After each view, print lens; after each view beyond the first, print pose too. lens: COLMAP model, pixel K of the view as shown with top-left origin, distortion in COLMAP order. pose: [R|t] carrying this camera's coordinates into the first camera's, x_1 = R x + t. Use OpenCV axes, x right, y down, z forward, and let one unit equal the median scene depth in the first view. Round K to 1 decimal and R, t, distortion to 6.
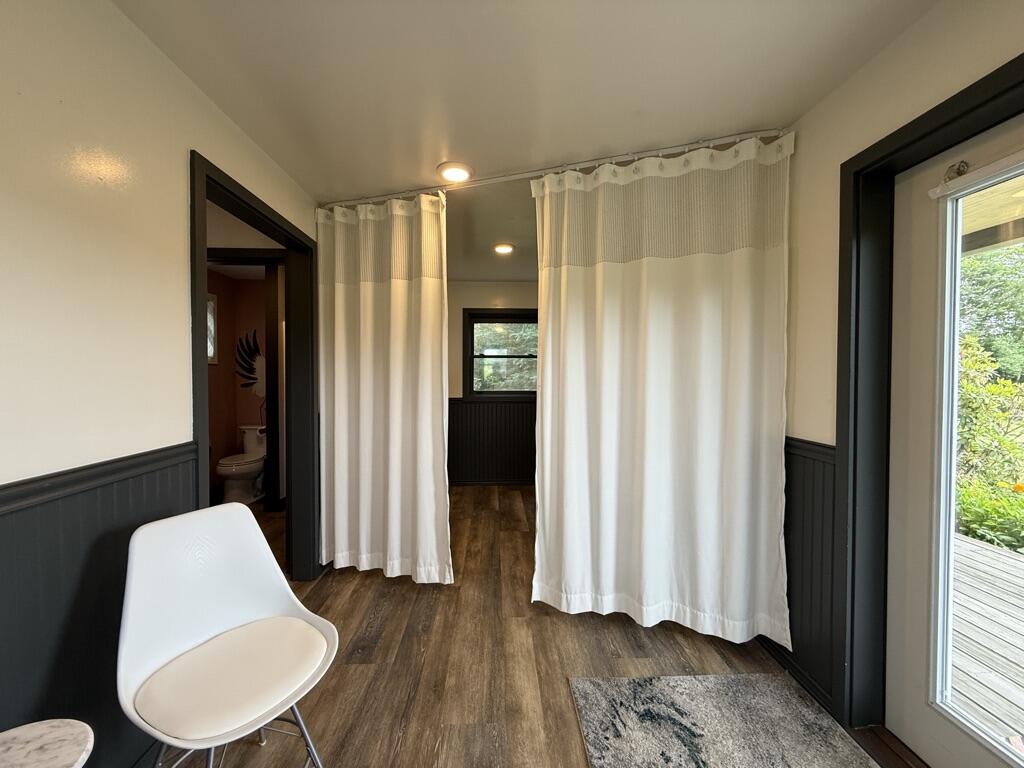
lens RADIAL K [[405.9, 0, 509.5], [0, 405.9, 384.0], [0, 0, 1]] dist [-0.000503, 0.000351]
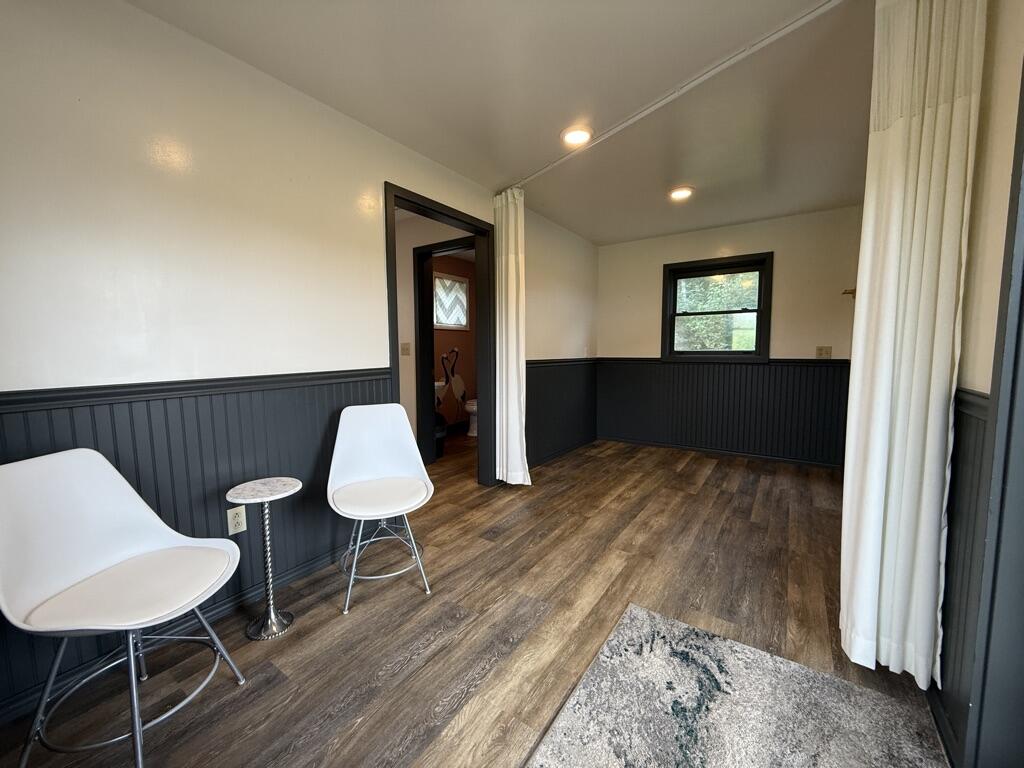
lens RADIAL K [[405.9, 0, 509.3], [0, 405.9, 384.0], [0, 0, 1]] dist [-0.000503, 0.000351]
pose [[0.798343, 0.045181, -0.600506, 0.449376], [-0.003402, 0.997504, 0.070527, 0.071995], [0.602193, -0.054262, 0.796504, -0.002284]]
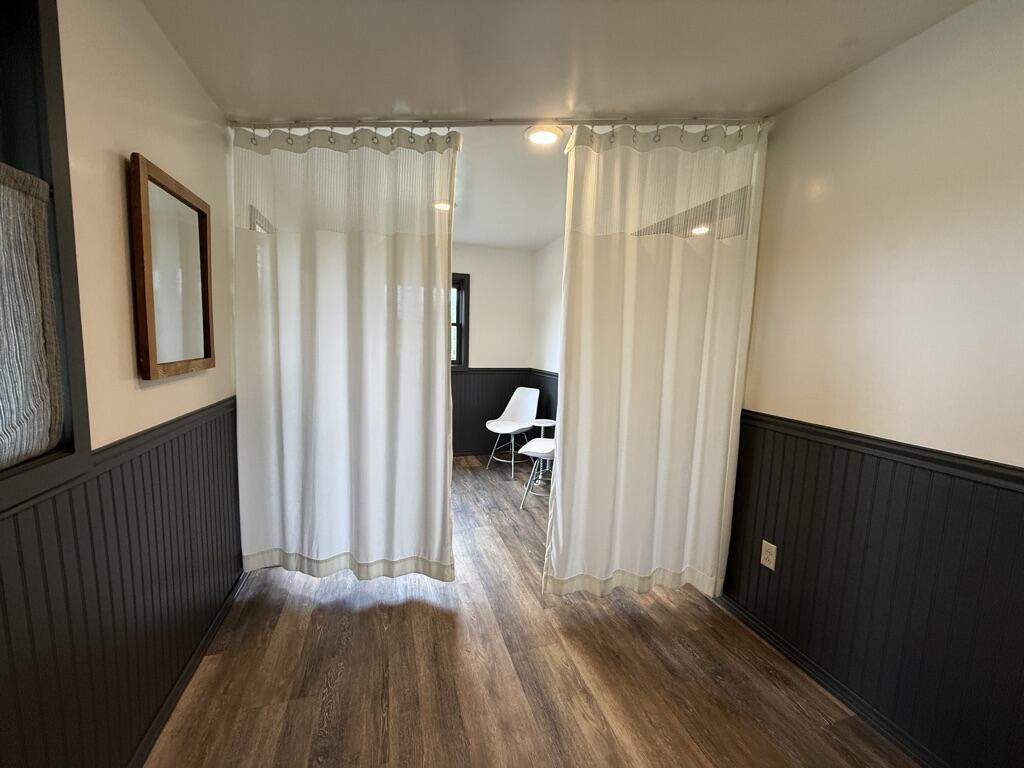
lens RADIAL K [[405.9, 0, 508.8], [0, 405.9, 384.2], [0, 0, 1]] dist [-0.000503, 0.000351]
pose [[-0.966907, -0.002006, -0.255121, 0.202939], [-0.035191, 0.991460, 0.125577, -0.072901], [0.252690, 0.130399, -0.958720, 2.187964]]
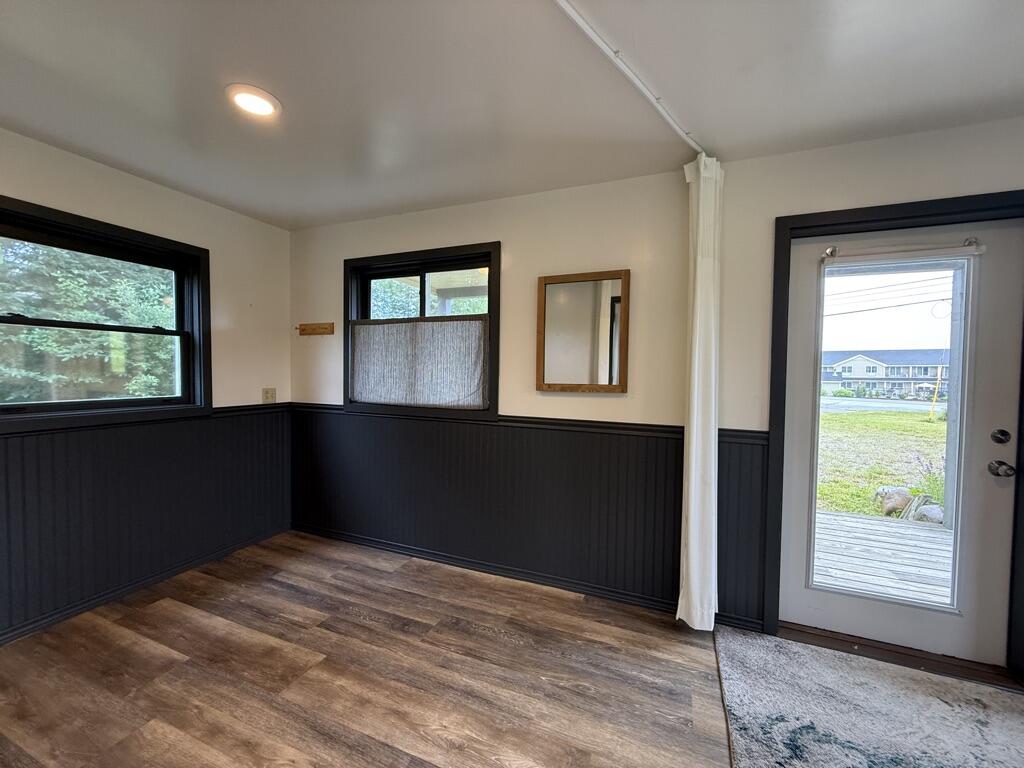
lens RADIAL K [[405.9, 0, 509.6], [0, 405.9, 384.6], [0, 0, 1]] dist [-0.000503, 0.000351]
pose [[0.416880, -0.025360, 0.908608, -0.587139], [0.004922, 0.999659, 0.025643, -0.028697], [-0.908948, -0.006218, 0.416863, 0.956110]]
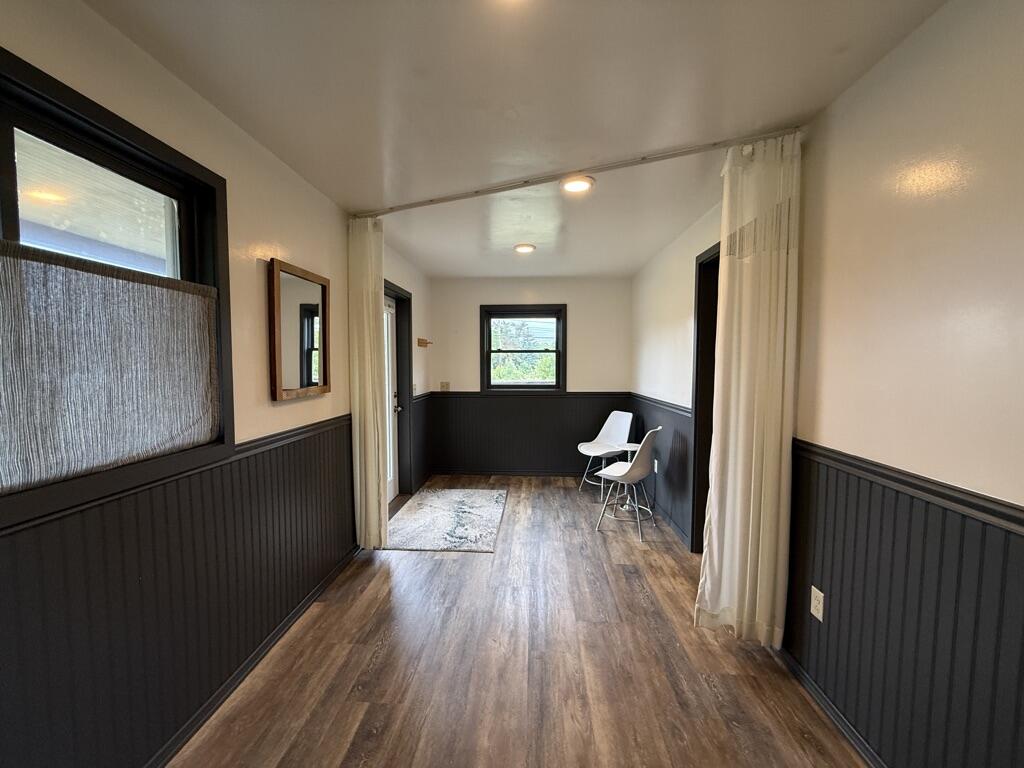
lens RADIAL K [[405.9, 0, 509.1], [0, 405.9, 385.1], [0, 0, 1]] dist [-0.000503, 0.000351]
pose [[-0.994843, -0.008238, 0.101094, -0.078299], [-0.000491, 0.997076, 0.076418, -0.092609], [-0.101428, 0.075975, -0.991938, 2.346302]]
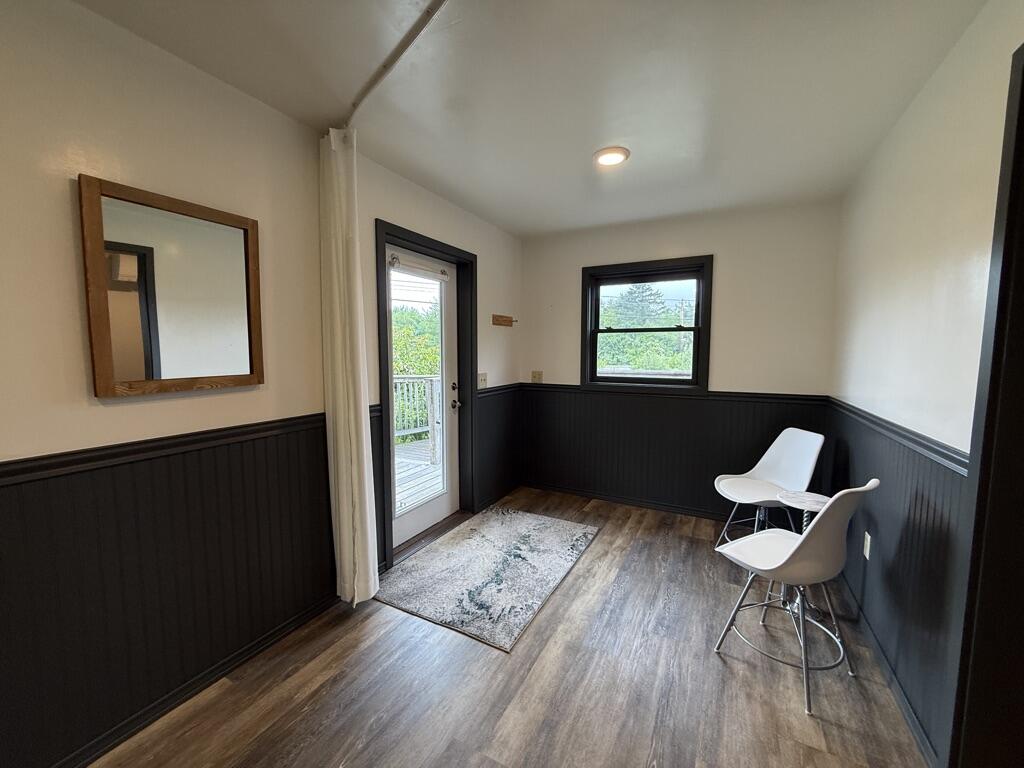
lens RADIAL K [[405.9, 0, 509.8], [0, 405.9, 385.2], [0, 0, 1]] dist [-0.000503, 0.000351]
pose [[-0.862345, -0.048919, 0.503952, -0.312831], [0.005951, 0.994274, 0.106698, -0.062038], [-0.506286, 0.095009, -0.857116, 1.632324]]
